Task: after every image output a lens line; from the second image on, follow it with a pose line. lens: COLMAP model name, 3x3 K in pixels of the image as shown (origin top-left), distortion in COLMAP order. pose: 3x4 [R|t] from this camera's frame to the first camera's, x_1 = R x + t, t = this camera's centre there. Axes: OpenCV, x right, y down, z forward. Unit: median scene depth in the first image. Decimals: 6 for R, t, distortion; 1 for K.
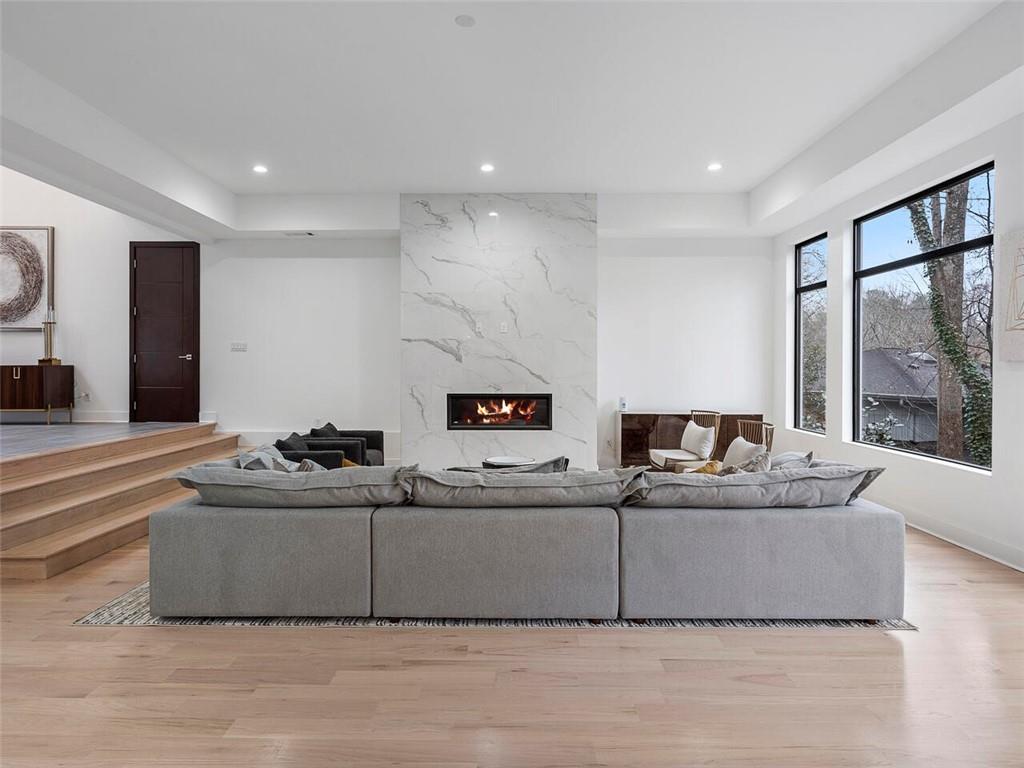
lens RADIAL K [[580.0, 0, 531.4], [0, 580.0, 376.3], [0, 0, 1]] dist [-0.006149, -0.001008]
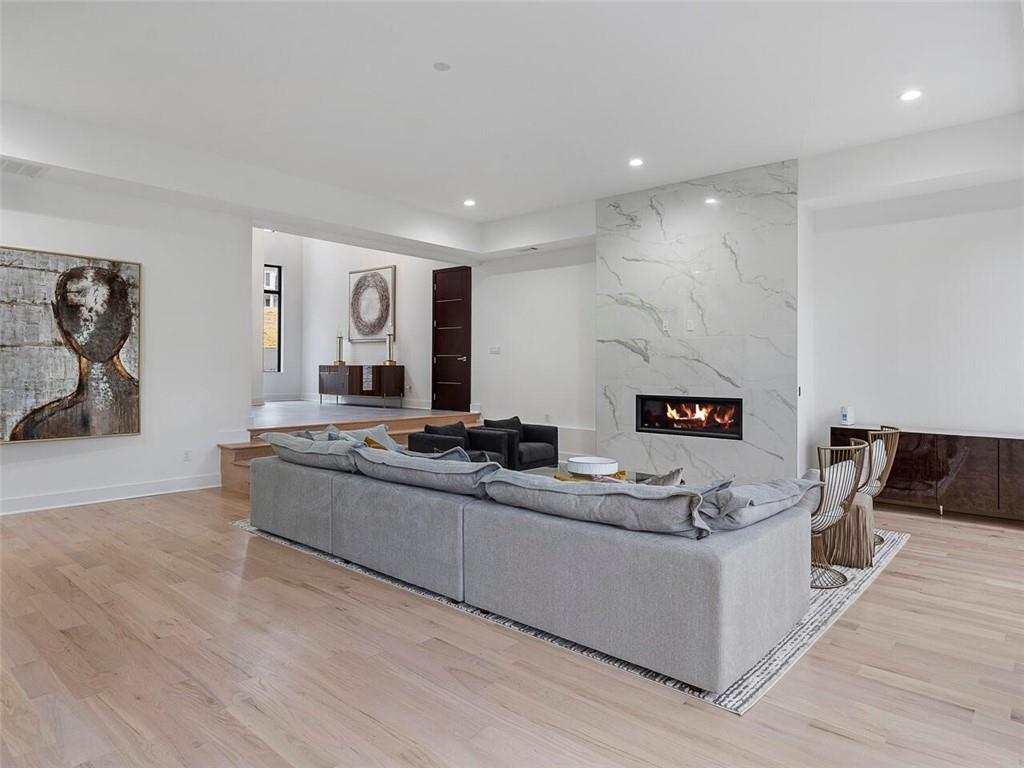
lens RADIAL K [[602.3, 0, 512.0], [0, 602.3, 384.0], [0, 0, 1]] dist [-0.010867, -0.001787]
pose [[0.770205, 0.020821, -0.637456, 0.346434], [-0.015516, 0.999783, 0.013909, 0.000810], [0.637607, -0.000822, 0.770361, 0.078795]]
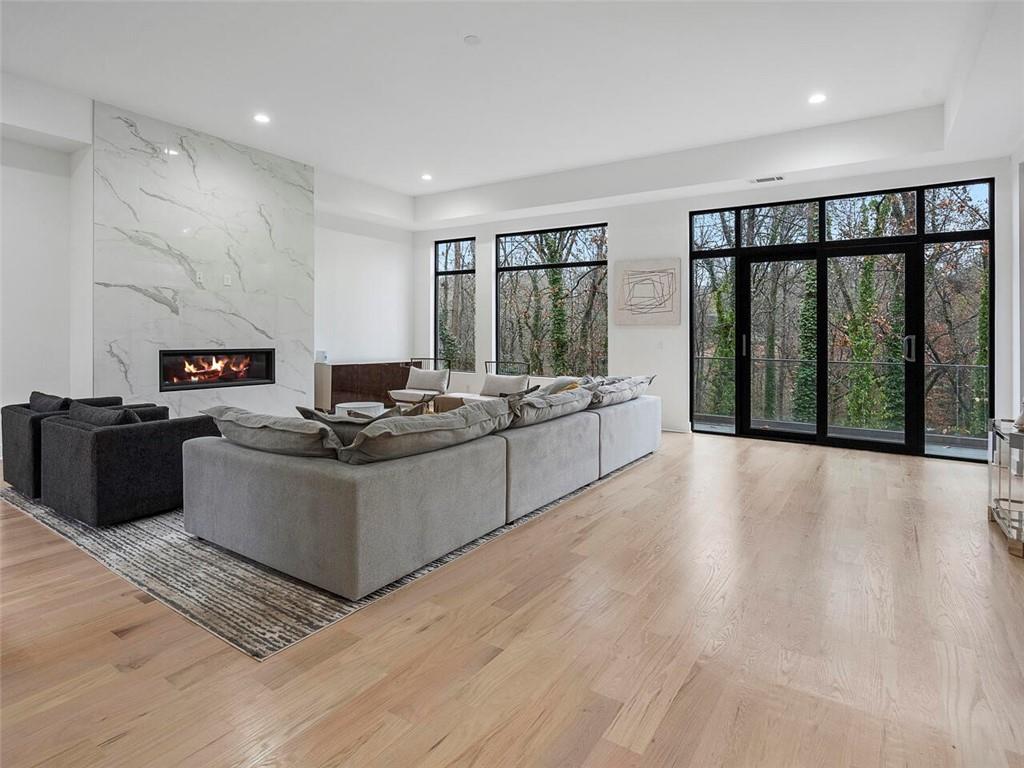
lens RADIAL K [[492.1, 0, 506.2], [0, 492.1, 328.9], [0, 0, 1]] dist [-0.013220, 0.000773]
pose [[0.599285, 0.015944, 0.800377, -0.418231], [-0.000525, 0.999809, -0.019524, 0.012077], [-0.800535, 0.011280, 0.599180, 0.147484]]
